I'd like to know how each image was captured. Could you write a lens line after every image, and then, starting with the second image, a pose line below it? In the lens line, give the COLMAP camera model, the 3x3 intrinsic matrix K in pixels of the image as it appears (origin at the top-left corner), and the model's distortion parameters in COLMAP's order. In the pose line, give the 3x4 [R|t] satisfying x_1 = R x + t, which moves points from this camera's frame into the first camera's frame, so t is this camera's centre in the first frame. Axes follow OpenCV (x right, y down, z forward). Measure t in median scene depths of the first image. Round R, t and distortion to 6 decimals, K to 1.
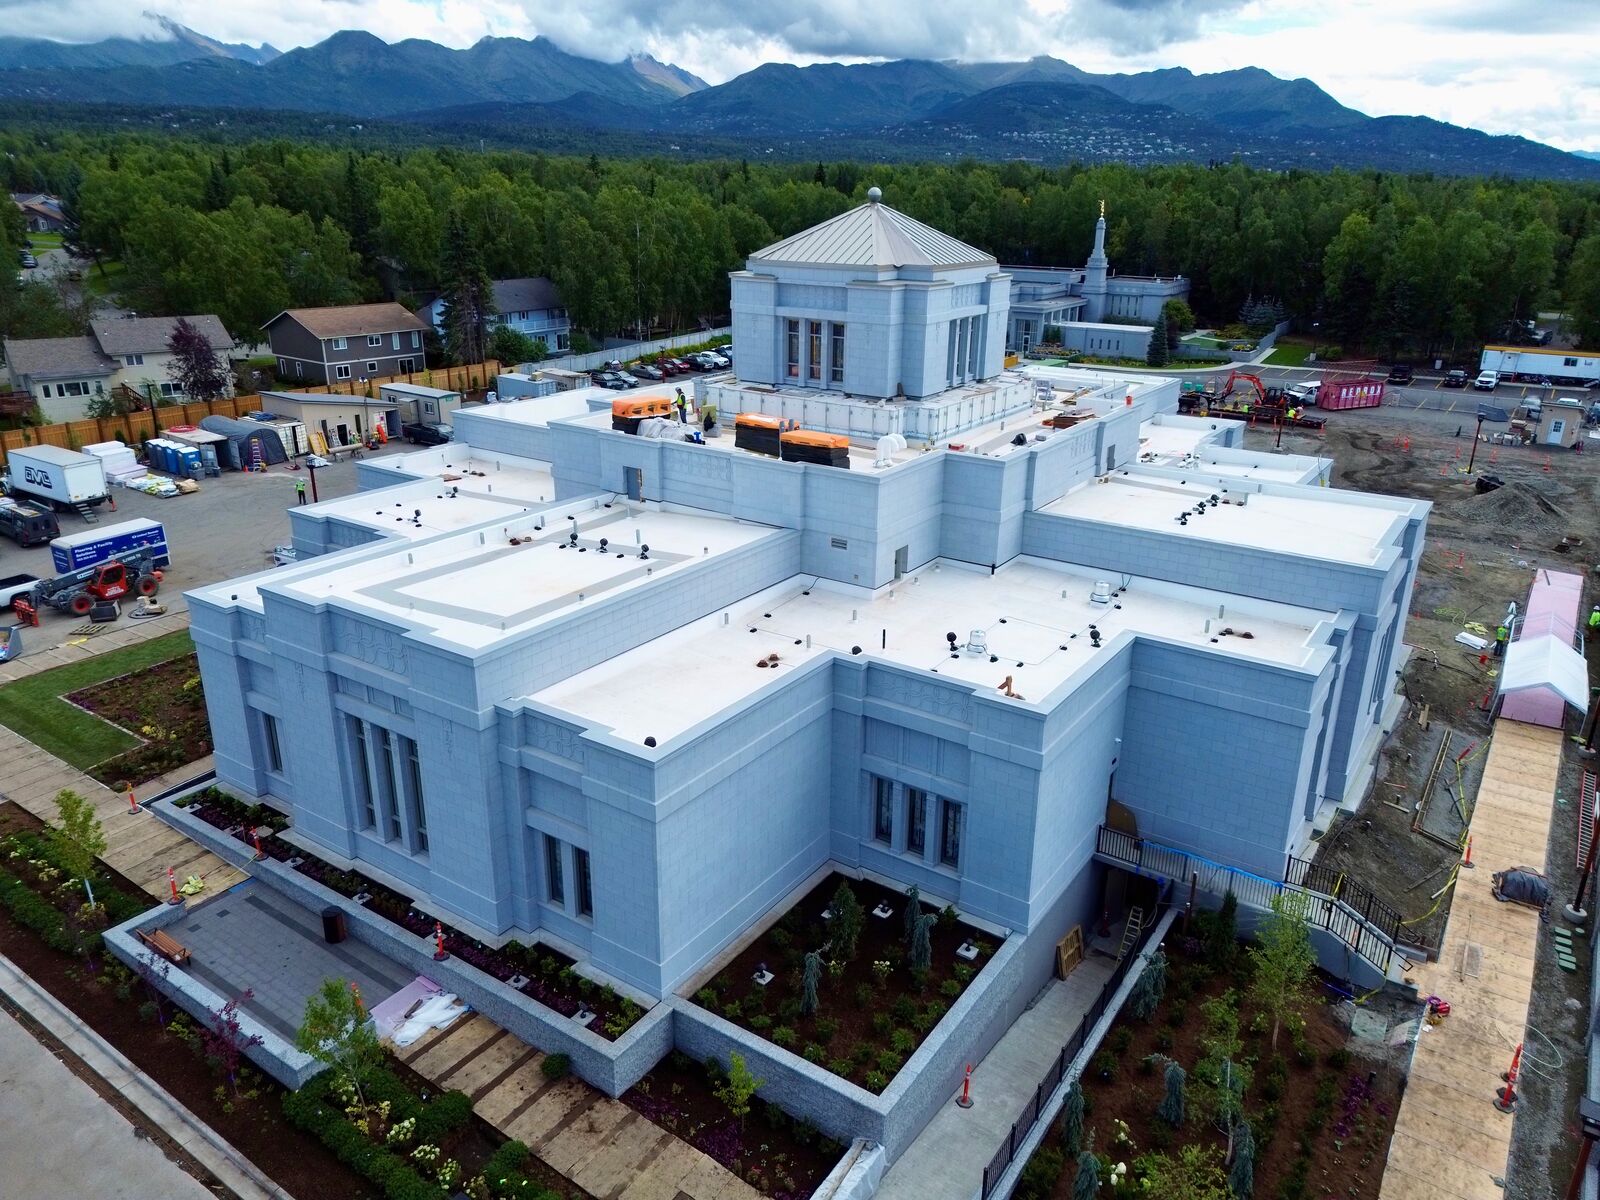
lens RADIAL K [[1125.3, 0, 800.0], [0, 1125.3, 600.0], [0, 0, 1]] dist [0.079204, -0.073492]
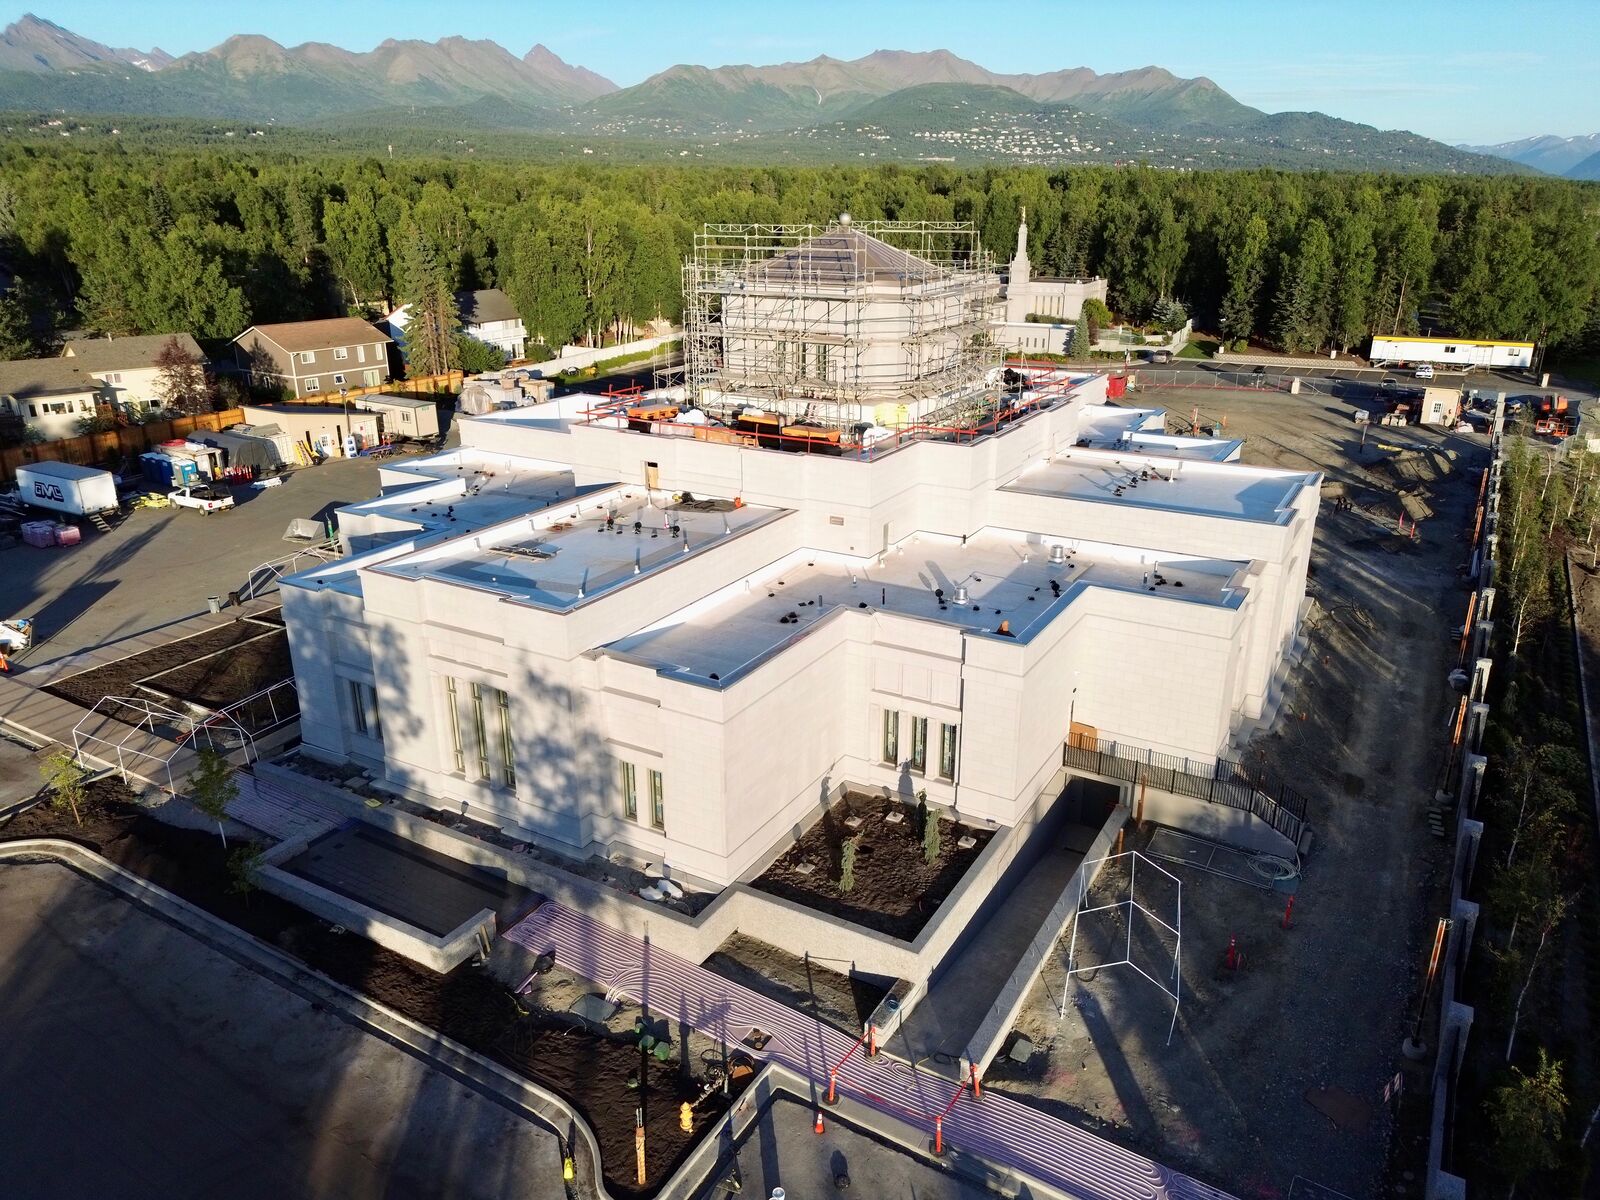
lens RADIAL K [[1125.3, 0, 800.0], [0, 1125.3, 600.0], [0, 0, 1]] dist [0.079204, -0.073492]
pose [[0.997446, -0.036197, 0.061572, -0.077065], [0.036264, 0.999342, 0.000030, 0.030754], [-0.061532, 0.002203, 0.998103, -0.167725]]
